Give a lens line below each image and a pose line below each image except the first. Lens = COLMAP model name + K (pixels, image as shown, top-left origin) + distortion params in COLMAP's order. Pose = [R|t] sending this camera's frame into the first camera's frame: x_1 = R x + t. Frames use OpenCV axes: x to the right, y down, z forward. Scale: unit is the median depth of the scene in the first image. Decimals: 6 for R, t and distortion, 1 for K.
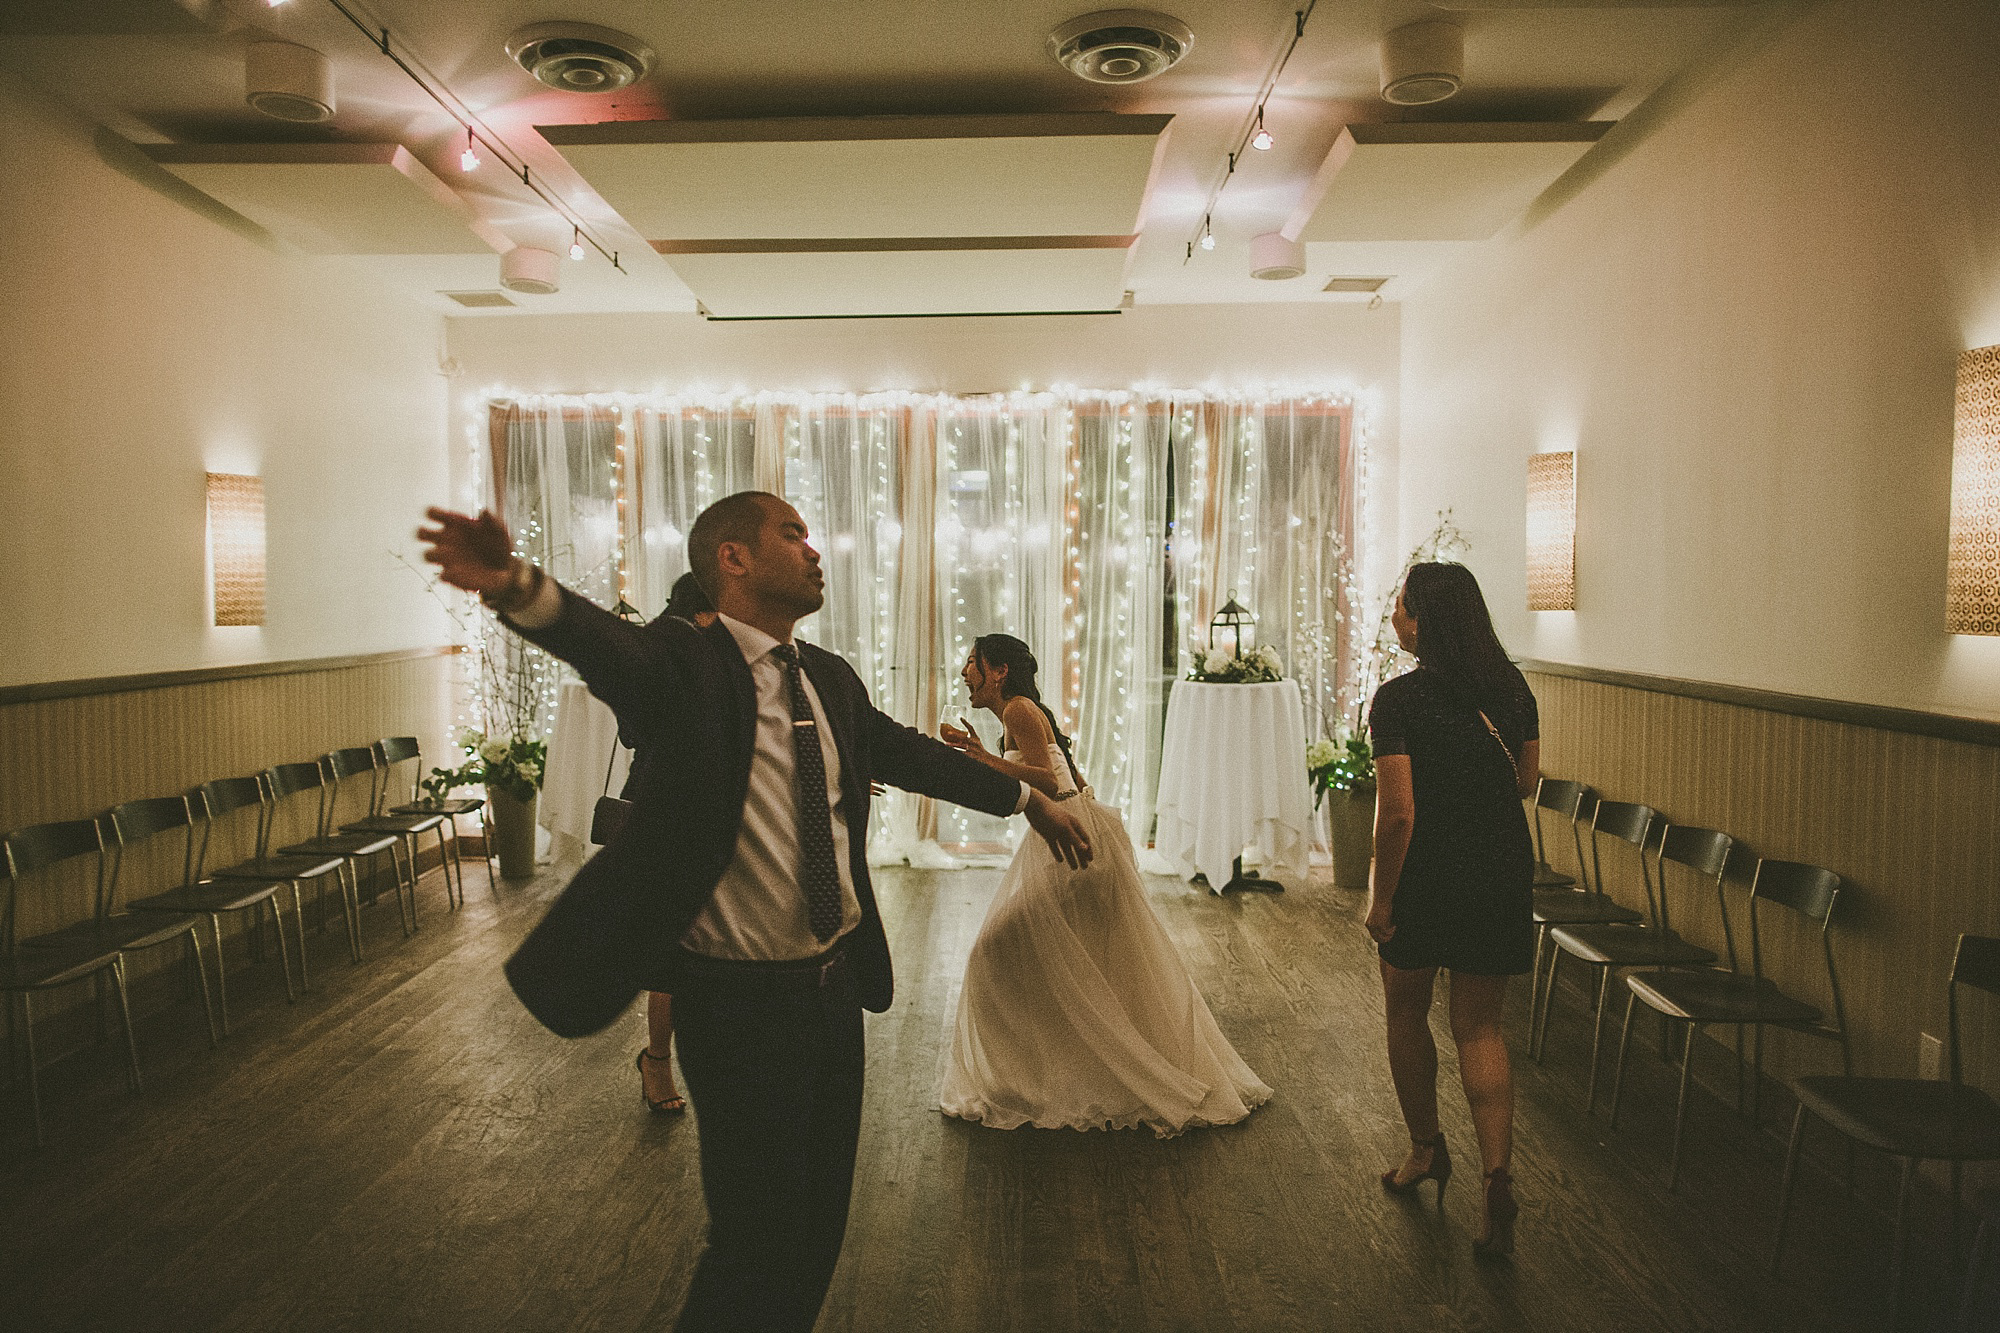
lens RADIAL K [[1377.1, 0, 1000.4], [0, 1377.1, 667.0], [0, 0, 1]] dist [-0.022817, 0.027631]
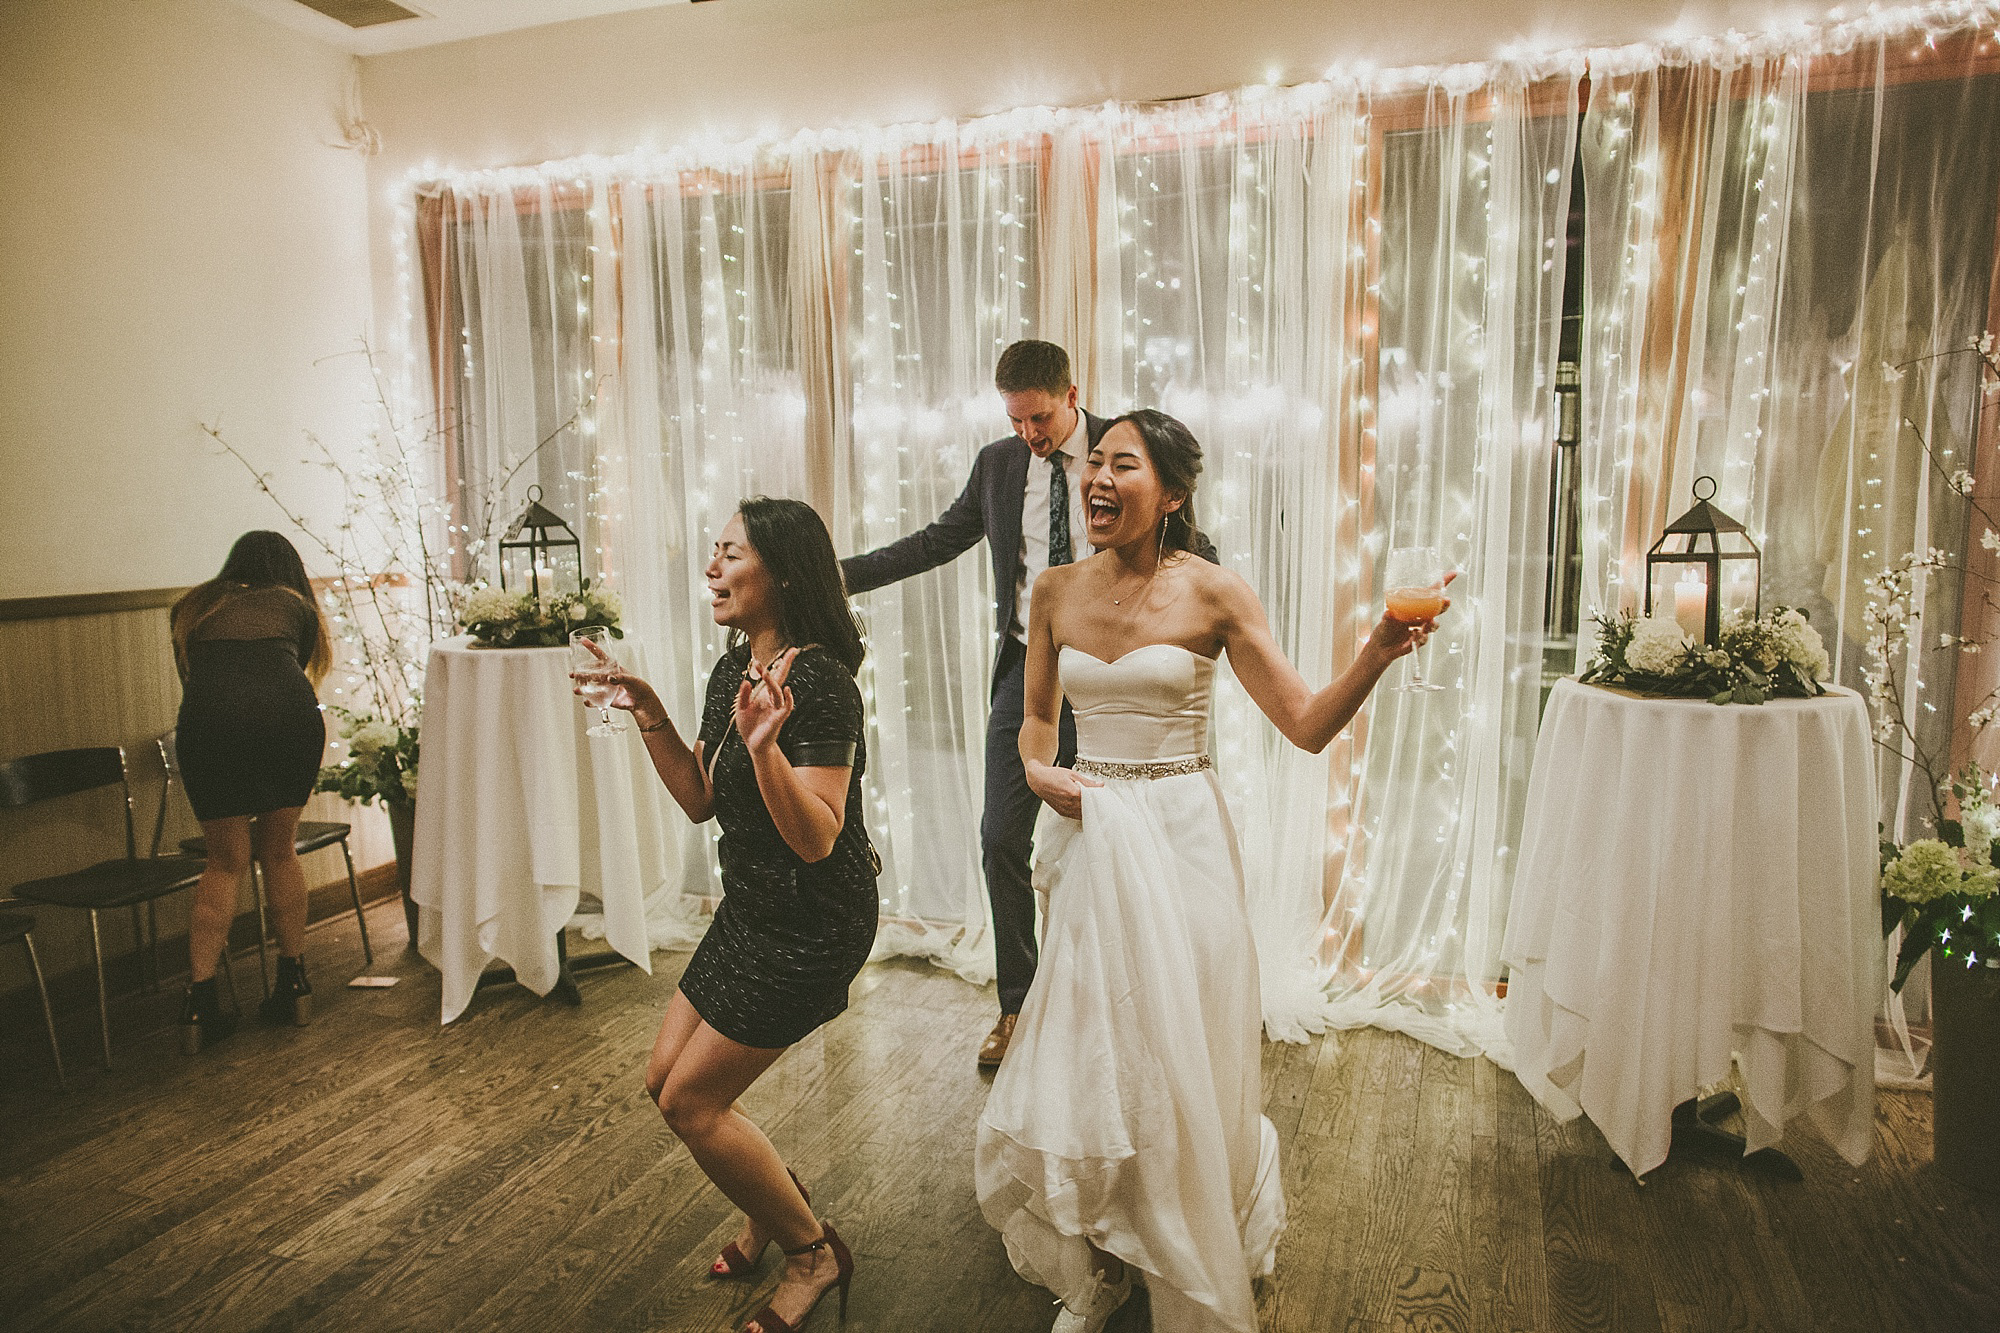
lens RADIAL K [[1377.1, 0, 993.9], [0, 1377.1, 667.2], [0, 0, 1]] dist [-0.022817, 0.027631]
pose [[0.949272, 0.035442, -0.312452, 0.086050], [-0.012125, 0.997015, 0.076256, -0.025008], [0.314222, -0.068599, 0.946868, 0.478769]]
